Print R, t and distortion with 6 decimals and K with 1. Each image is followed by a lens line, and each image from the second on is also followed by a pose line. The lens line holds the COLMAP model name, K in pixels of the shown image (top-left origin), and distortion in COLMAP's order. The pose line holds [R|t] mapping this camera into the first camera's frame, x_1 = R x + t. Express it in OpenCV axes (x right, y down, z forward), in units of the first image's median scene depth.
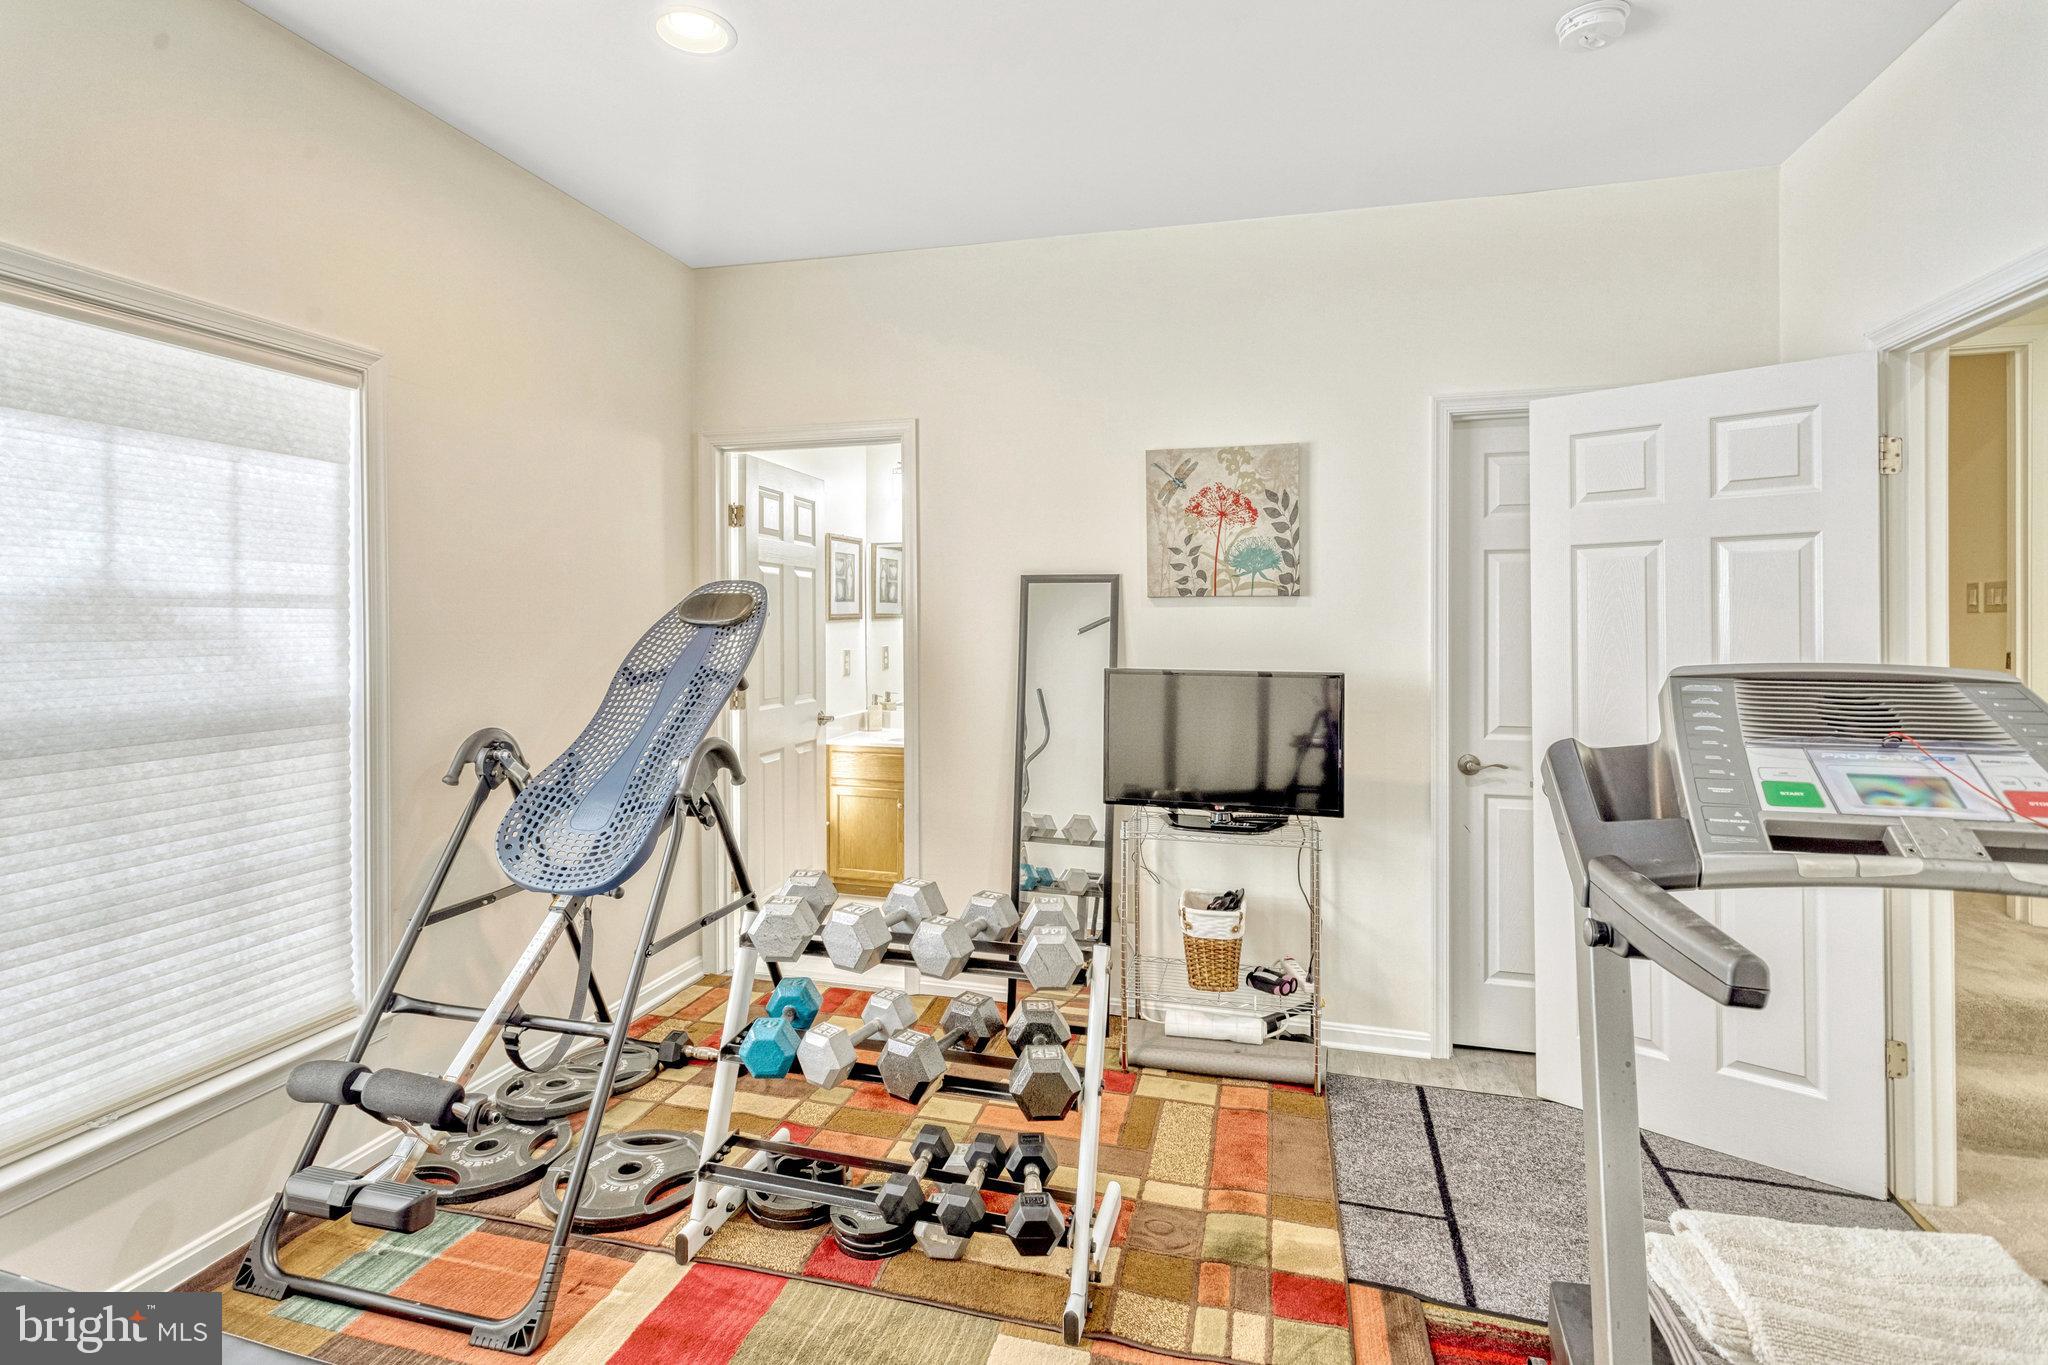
lens RADIAL K [[996.4, 0, 1010.9], [0, 996.4, 623.1], [0, 0, 1]] dist [0.005810, 0.001948]
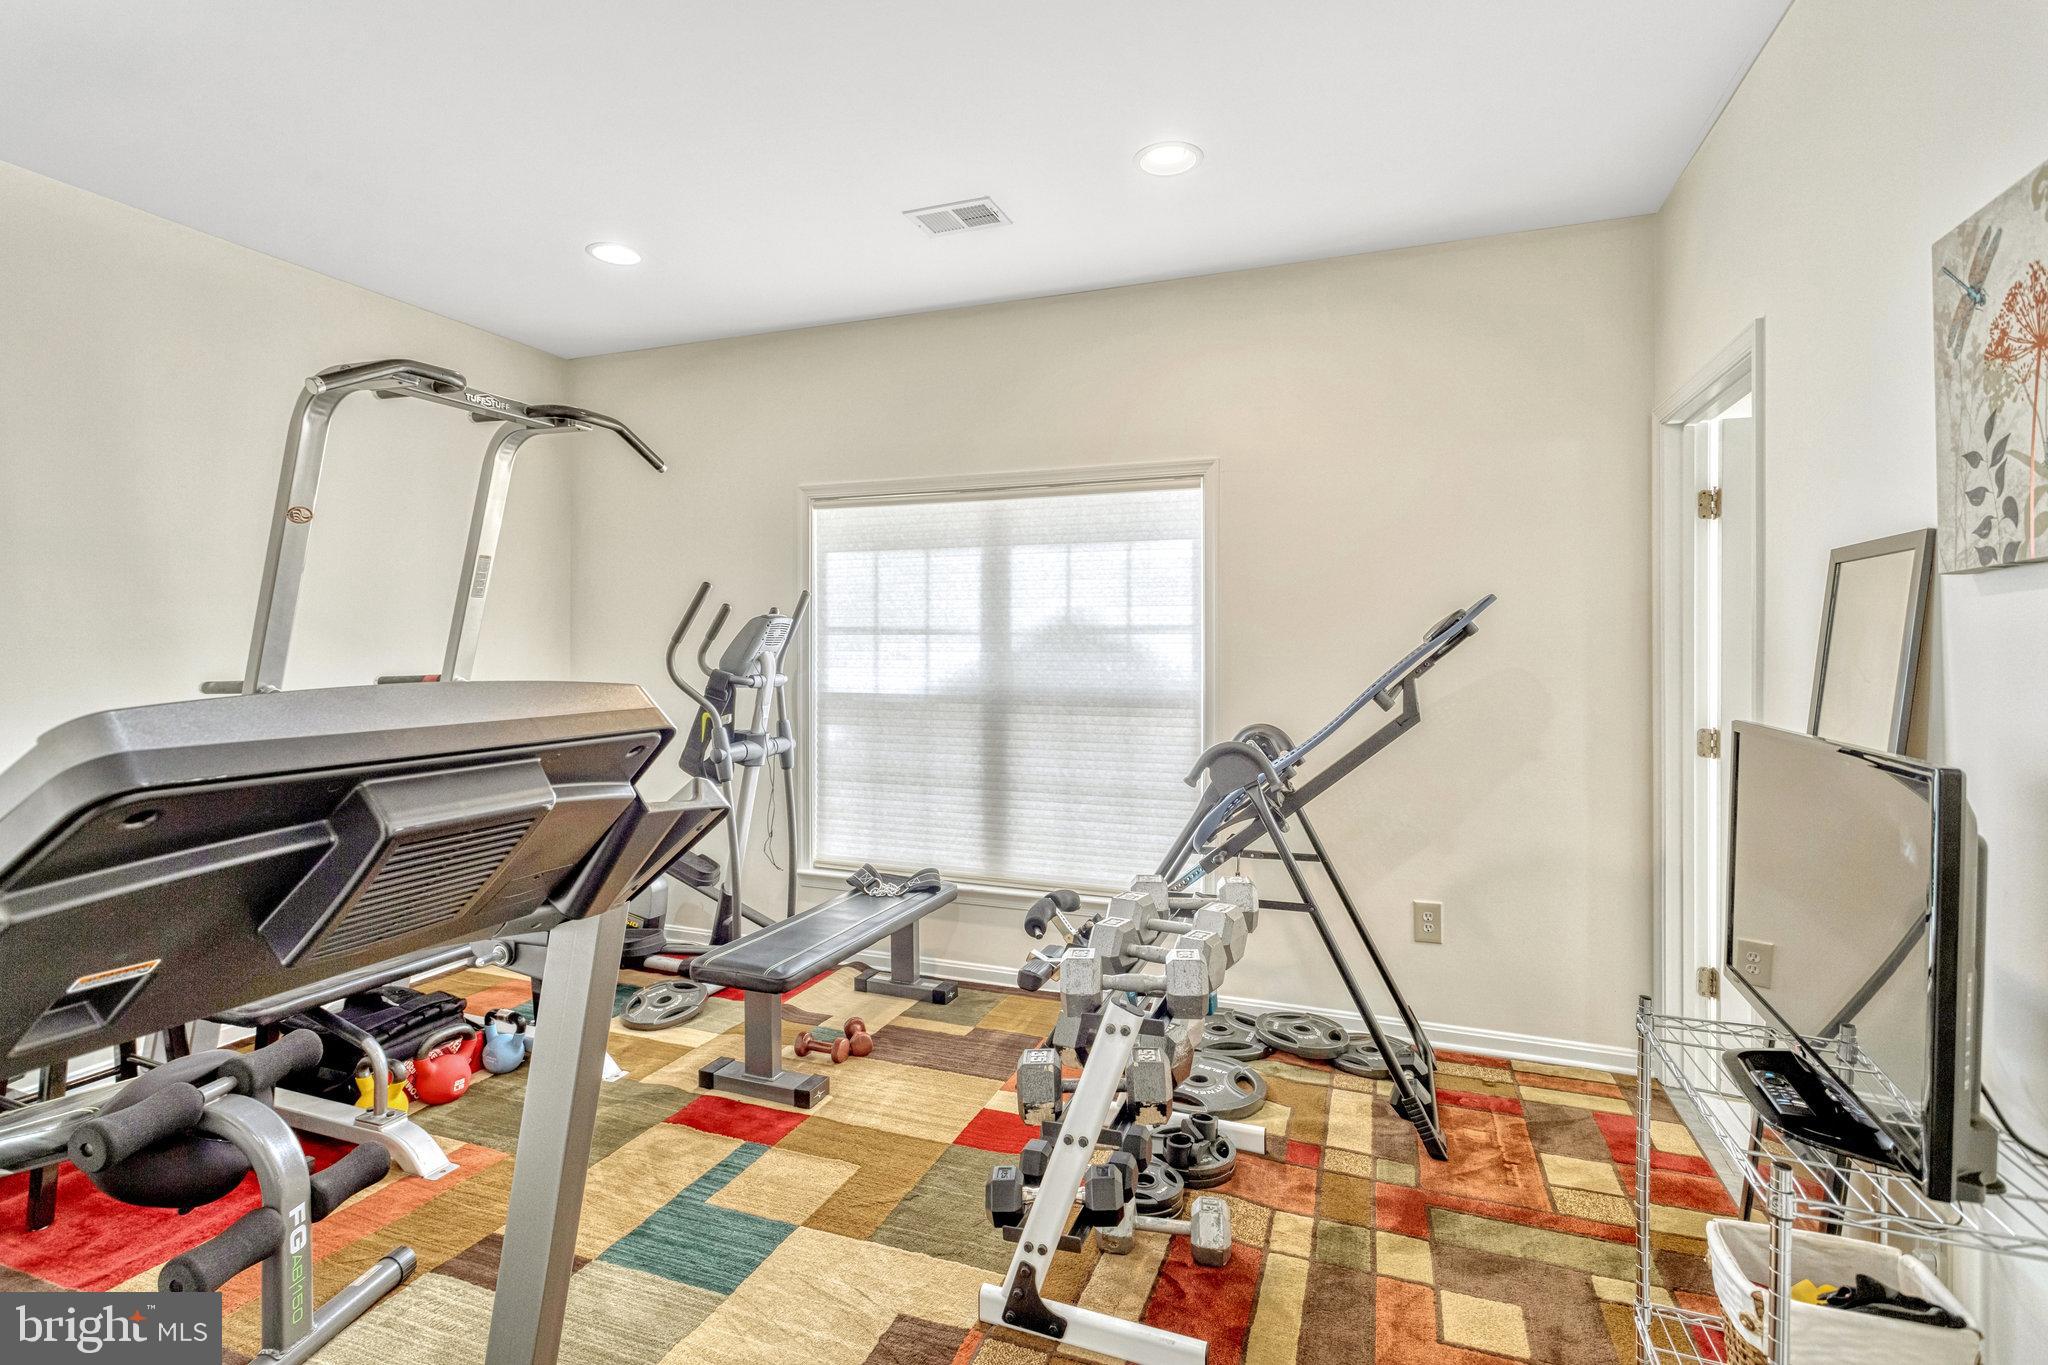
lens RADIAL K [[996.4, 0, 1022.6], [0, 996.4, 664.4], [0, 0, 1]] dist [0.005810, 0.001948]
pose [[-0.100136, 0.011198, -0.994911, 0.942669], [-0.006758, 0.999906, 0.011934, 0.016898], [0.994951, 0.007918, -0.100051, 0.973487]]
